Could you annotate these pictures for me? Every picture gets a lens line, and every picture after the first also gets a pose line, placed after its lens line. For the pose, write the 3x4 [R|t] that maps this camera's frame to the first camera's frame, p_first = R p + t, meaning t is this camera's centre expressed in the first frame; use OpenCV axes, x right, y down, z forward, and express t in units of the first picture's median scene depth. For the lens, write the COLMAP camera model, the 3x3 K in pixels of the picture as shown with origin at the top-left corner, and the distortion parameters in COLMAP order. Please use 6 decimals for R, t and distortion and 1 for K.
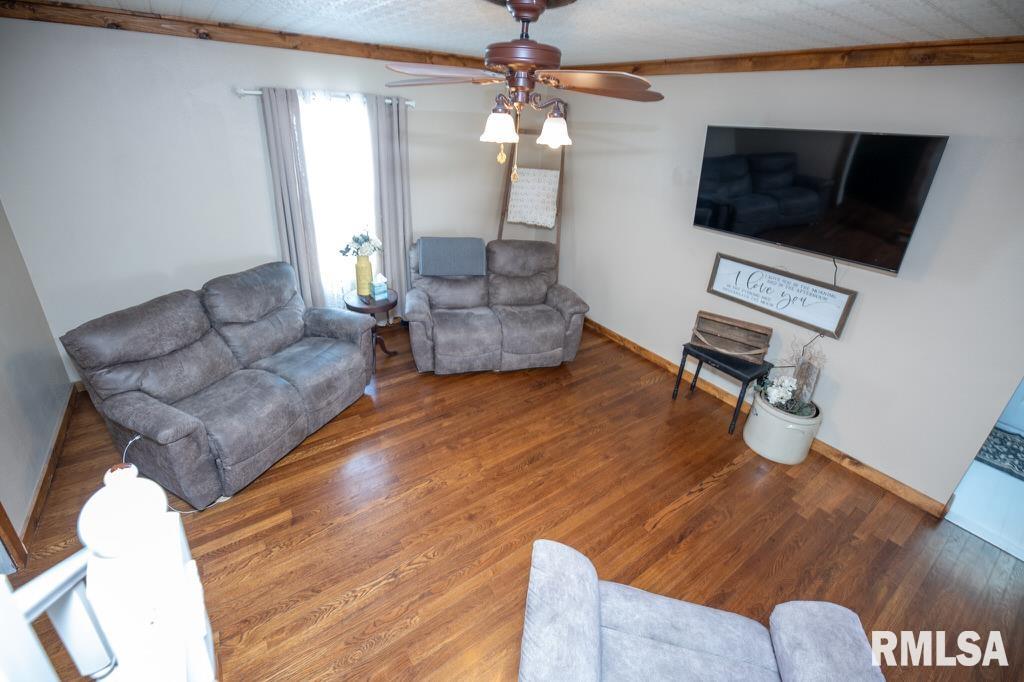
lens RADIAL K [[431.8, 0, 493.7], [0, 431.8, 294.7], [0, 0, 1]] dist [-0.000594, -0.000290]
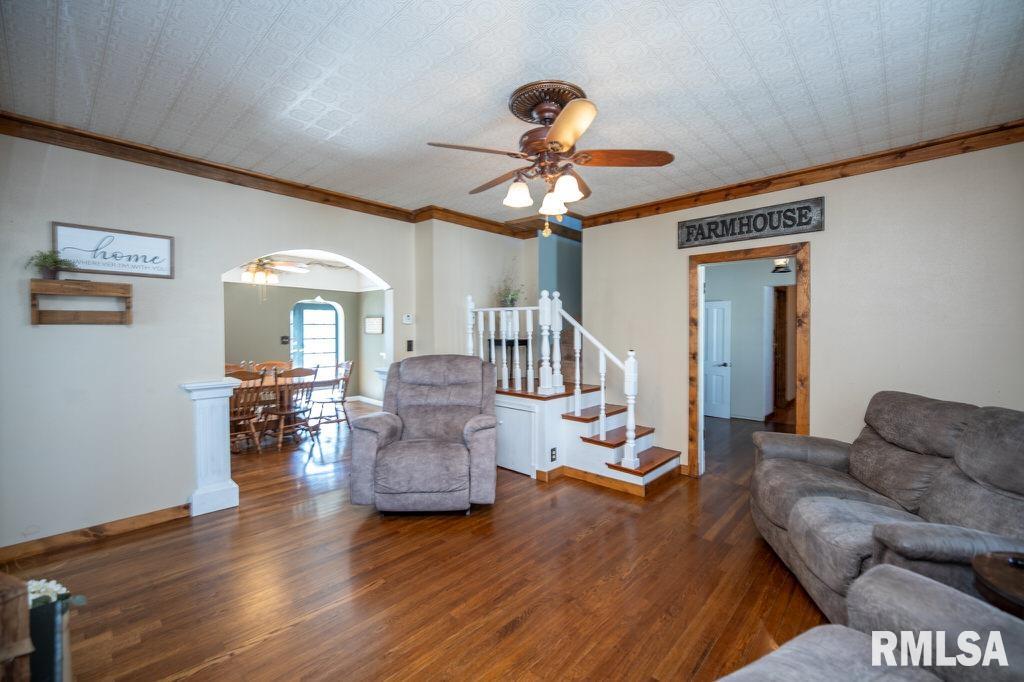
lens RADIAL K [[421.9, 0, 513.4], [0, 421.9, 344.6], [0, 0, 1]] dist [0.001403, -0.000199]
pose [[-0.971901, -0.045183, -0.231012, 0.243037], [-0.135125, 0.910685, 0.390376, -0.263220], [0.192741, 0.410622, -0.891202, 1.301421]]
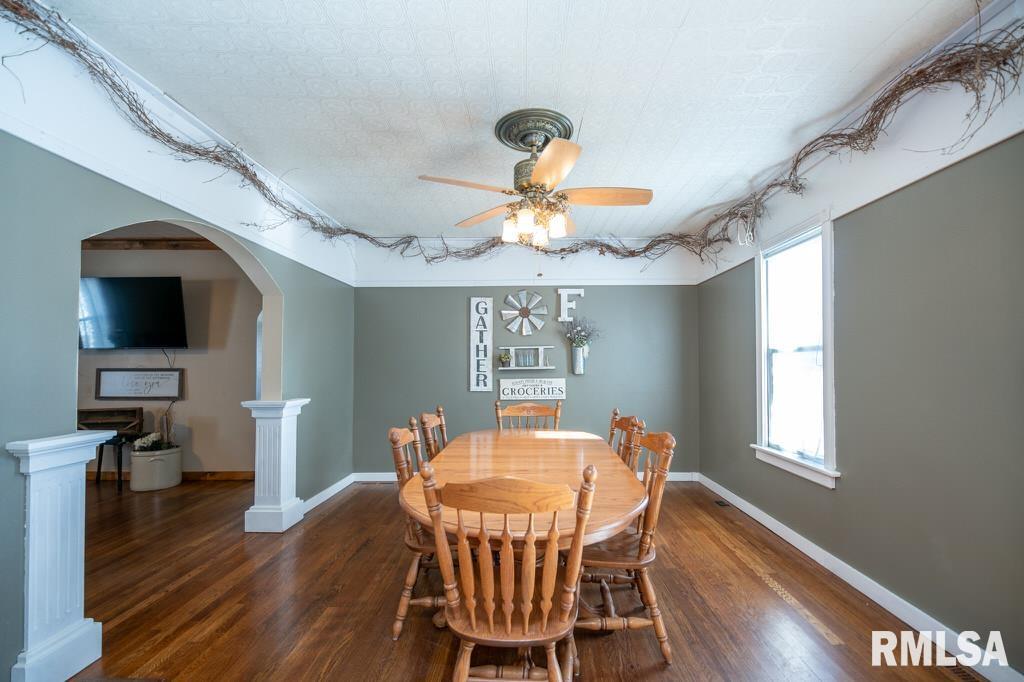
lens RADIAL K [[418.1, 0, 522.5], [0, 418.1, 355.9], [0, 0, 1]] dist [-0.001038, -0.000671]
pose [[0.571012, -0.033705, 0.820249, 0.224938], [0.341240, 0.918494, -0.199811, 0.631036], [-0.746659, 0.393997, 0.535973, -0.770945]]
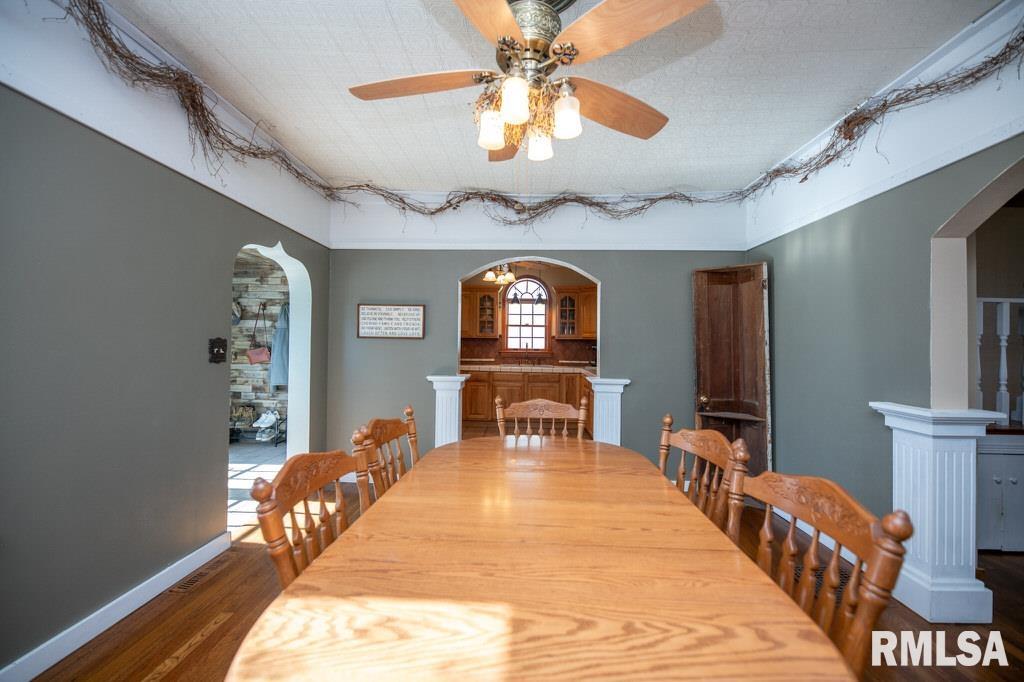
lens RADIAL K [[414.1, 0, 512.0], [0, 414.1, 341.0], [0, 0, 1]] dist [-0.000362, -0.000269]
pose [[-0.580730, -0.066514, -0.811375, 1.200048], [-0.349656, 0.920425, 0.174808, 0.428800], [0.735183, 0.385218, -0.557775, -0.153577]]
